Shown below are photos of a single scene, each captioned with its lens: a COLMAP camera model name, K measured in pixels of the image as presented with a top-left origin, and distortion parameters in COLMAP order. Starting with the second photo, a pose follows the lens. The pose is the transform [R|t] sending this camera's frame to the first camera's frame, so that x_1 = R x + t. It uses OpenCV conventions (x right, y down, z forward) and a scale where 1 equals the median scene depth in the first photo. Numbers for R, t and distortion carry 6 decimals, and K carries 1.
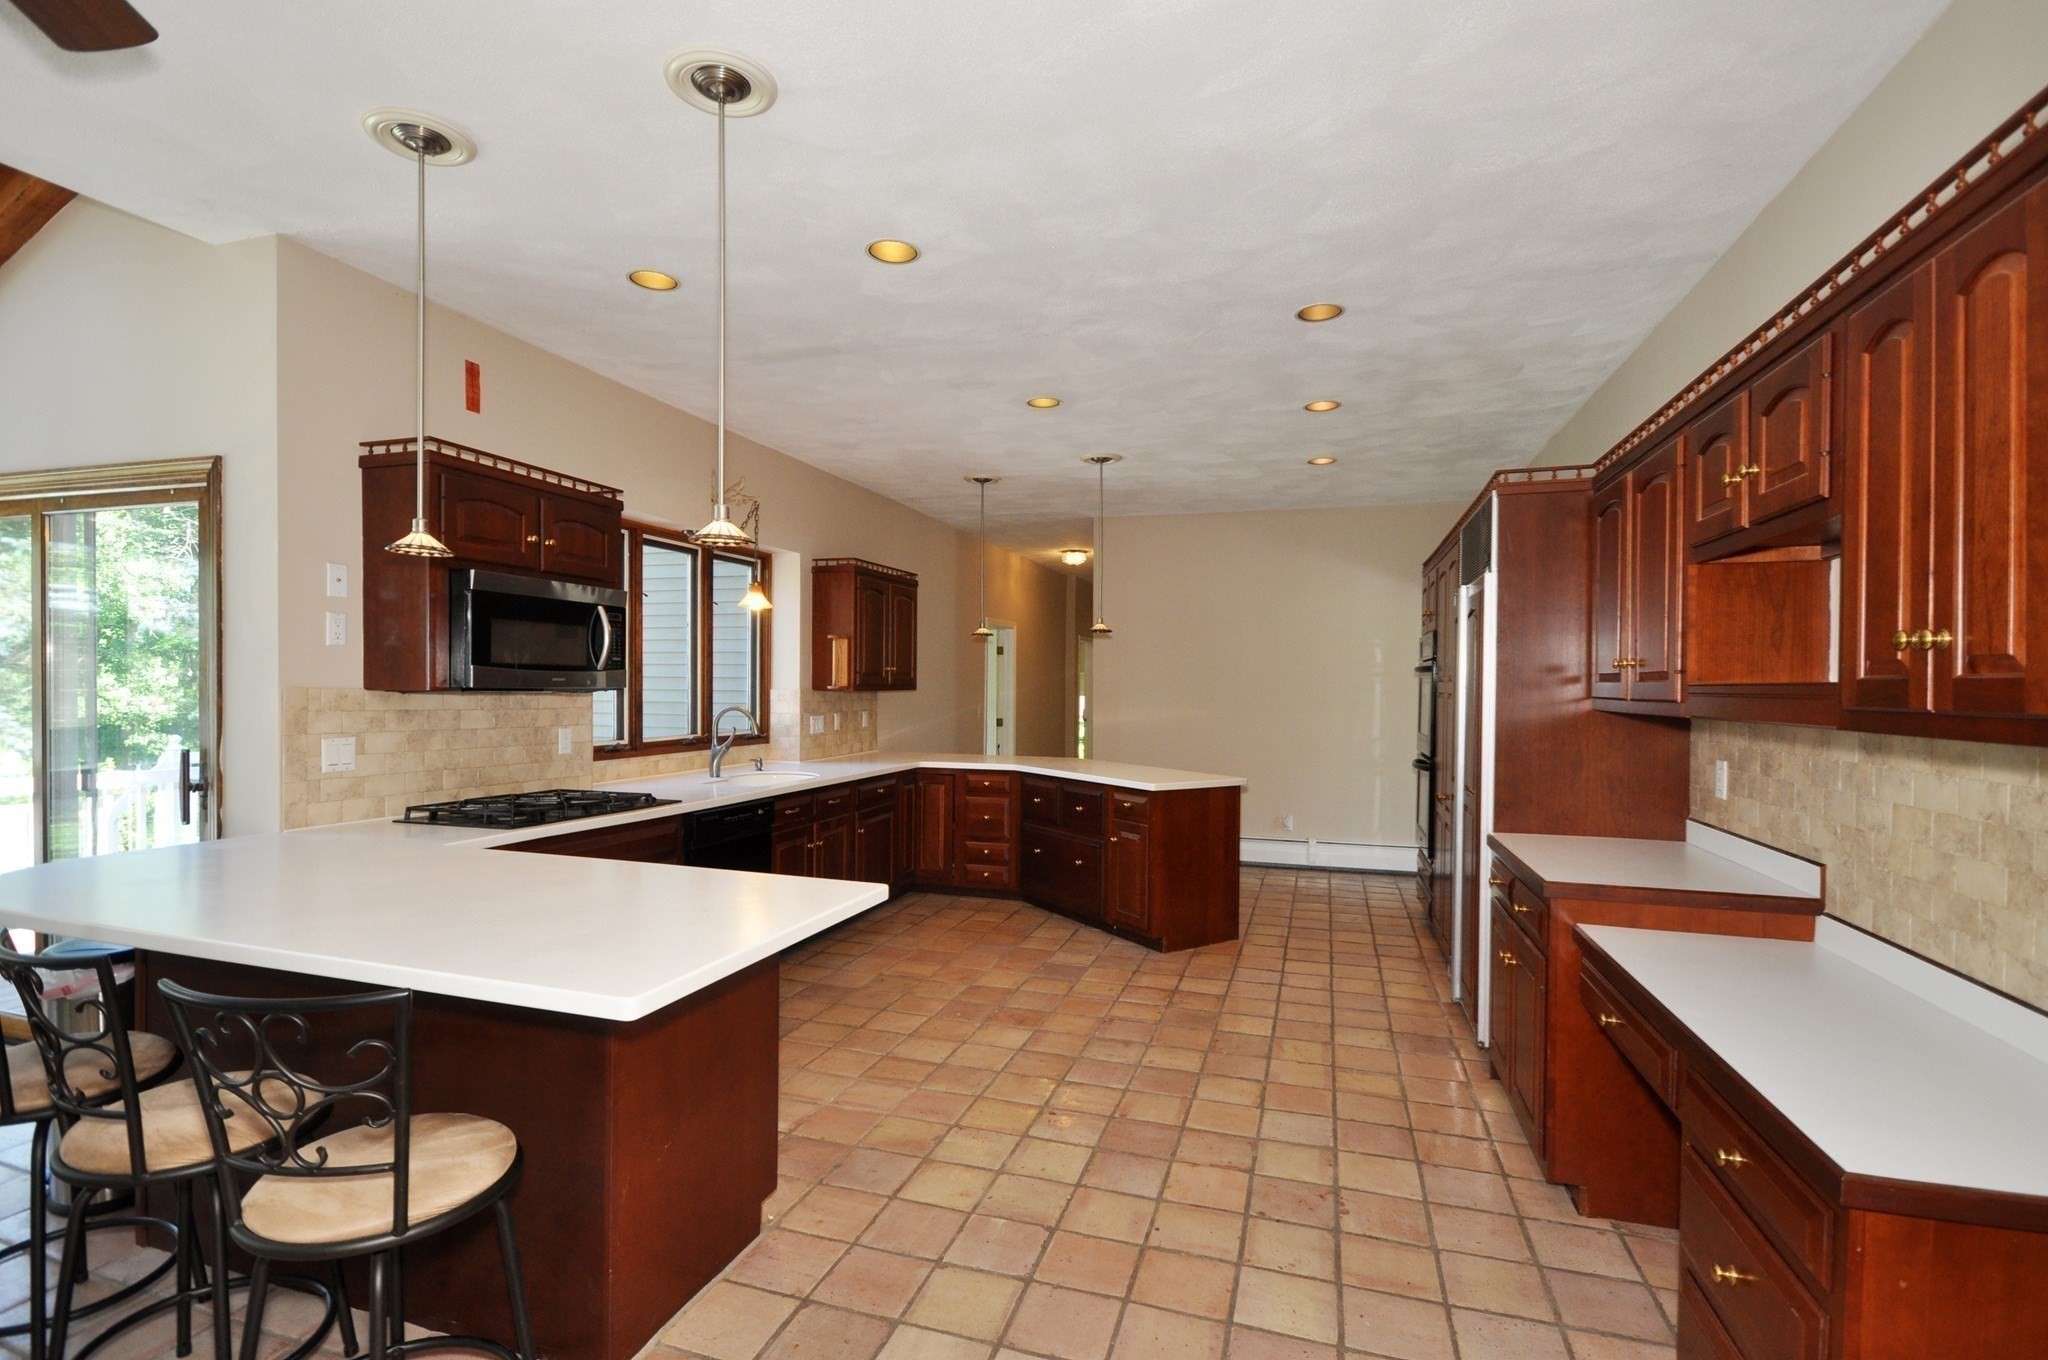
lens RADIAL K [[963.8, 0, 1022.6], [0, 963.8, 690.0], [0, 0, 1]] dist [0.000679, -0.000658]
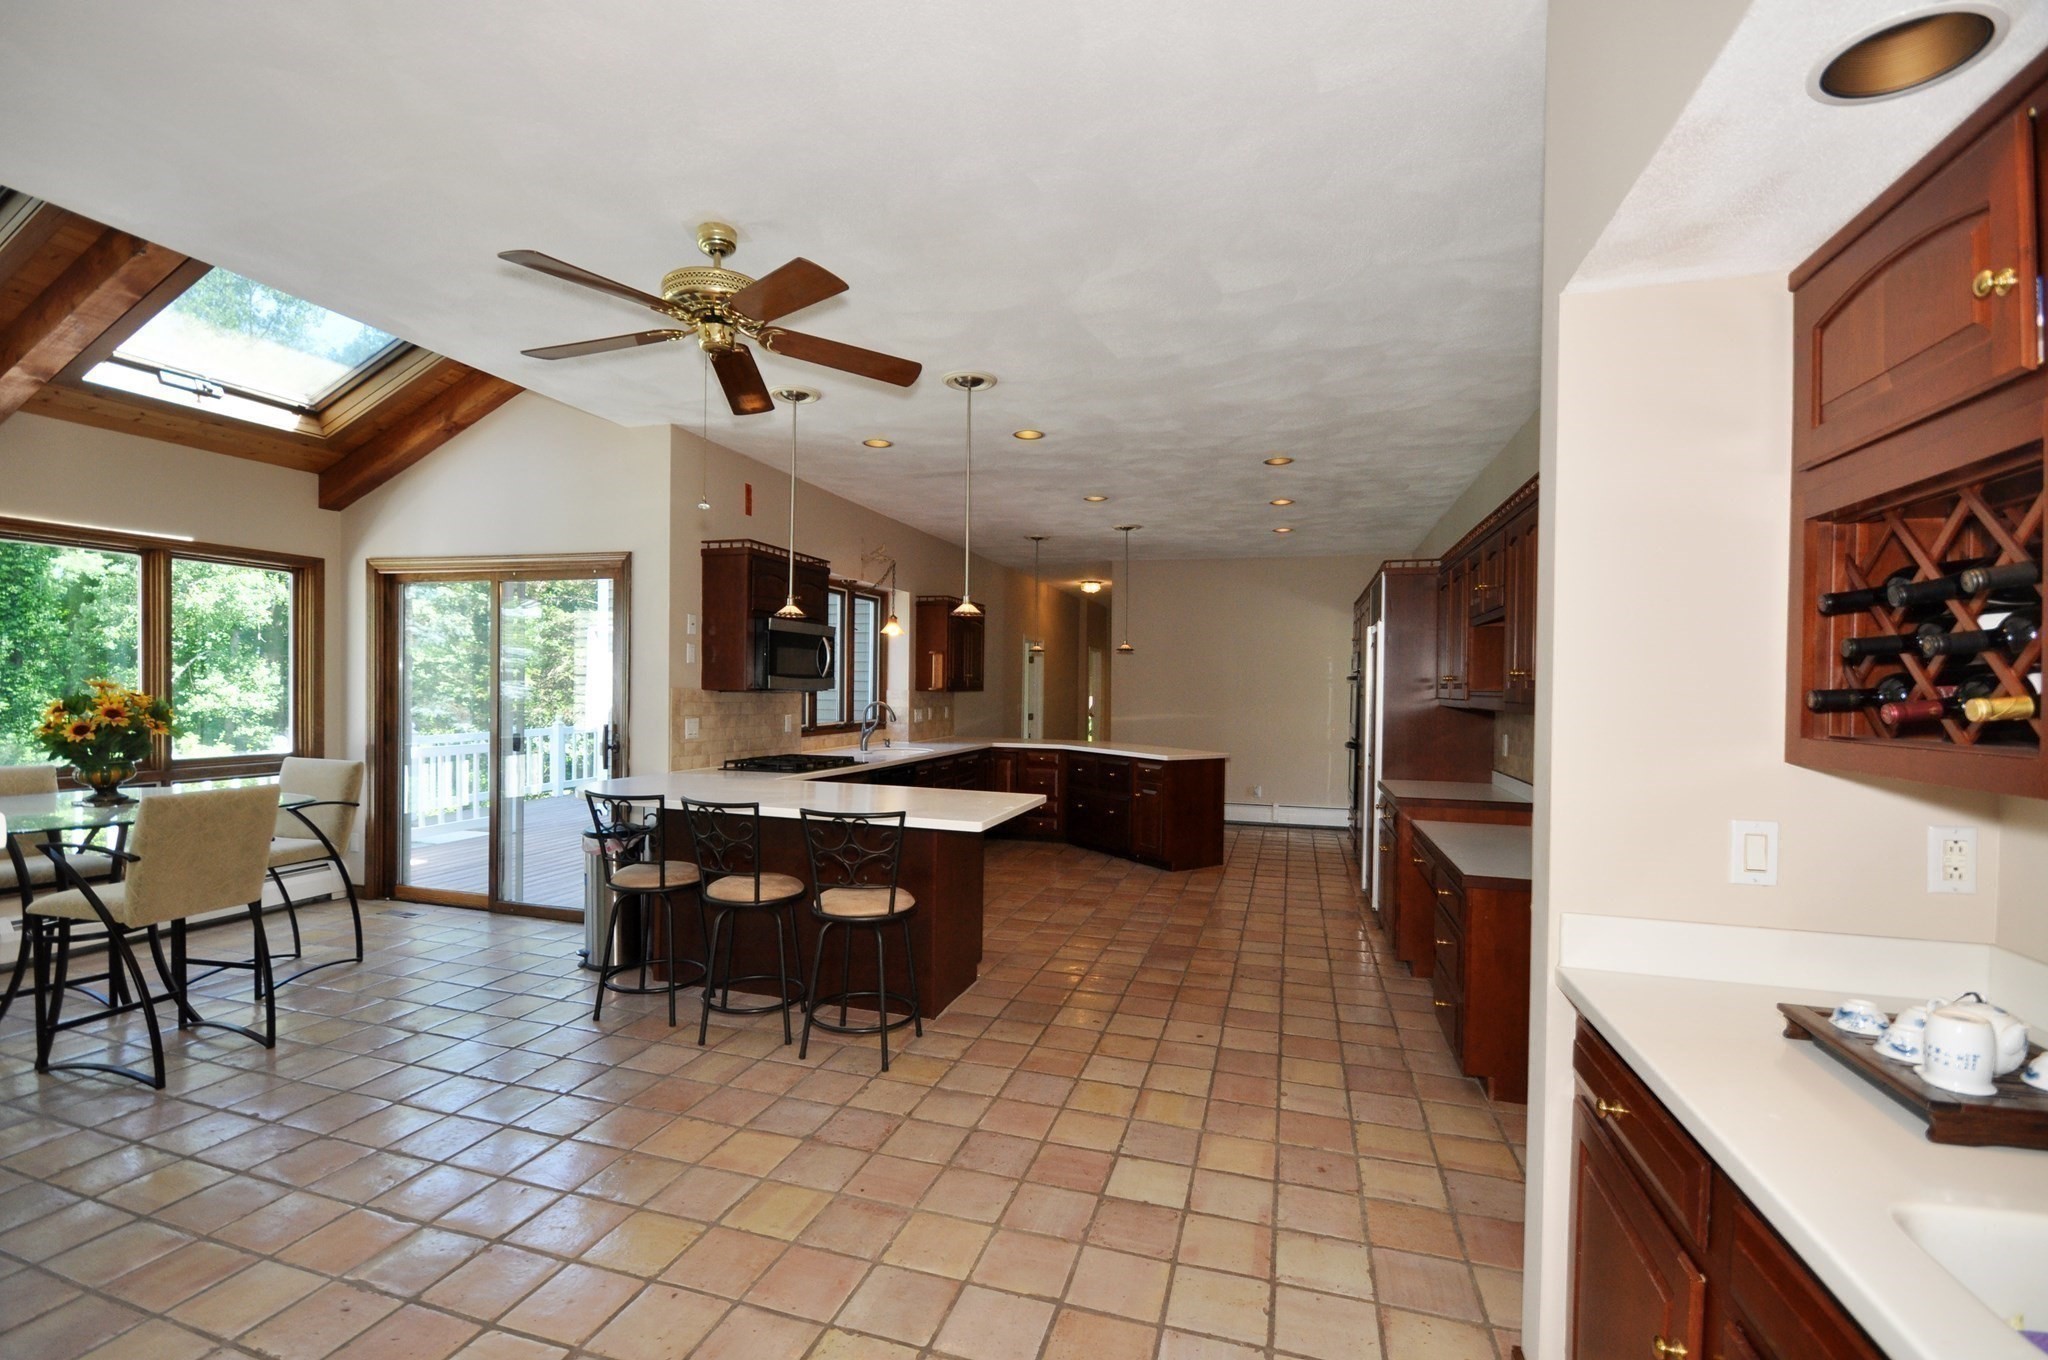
lens RADIAL K [[898.0, 0, 1024.2], [0, 898.0, 689.0], [0, 0, 1]] dist [-0.000677, -0.008106]
pose [[0.999909, 0.004670, 0.012679, -0.130886], [-0.004644, 0.999987, -0.002086, -0.000703], [-0.012688, 0.002027, 0.999917, -0.483280]]
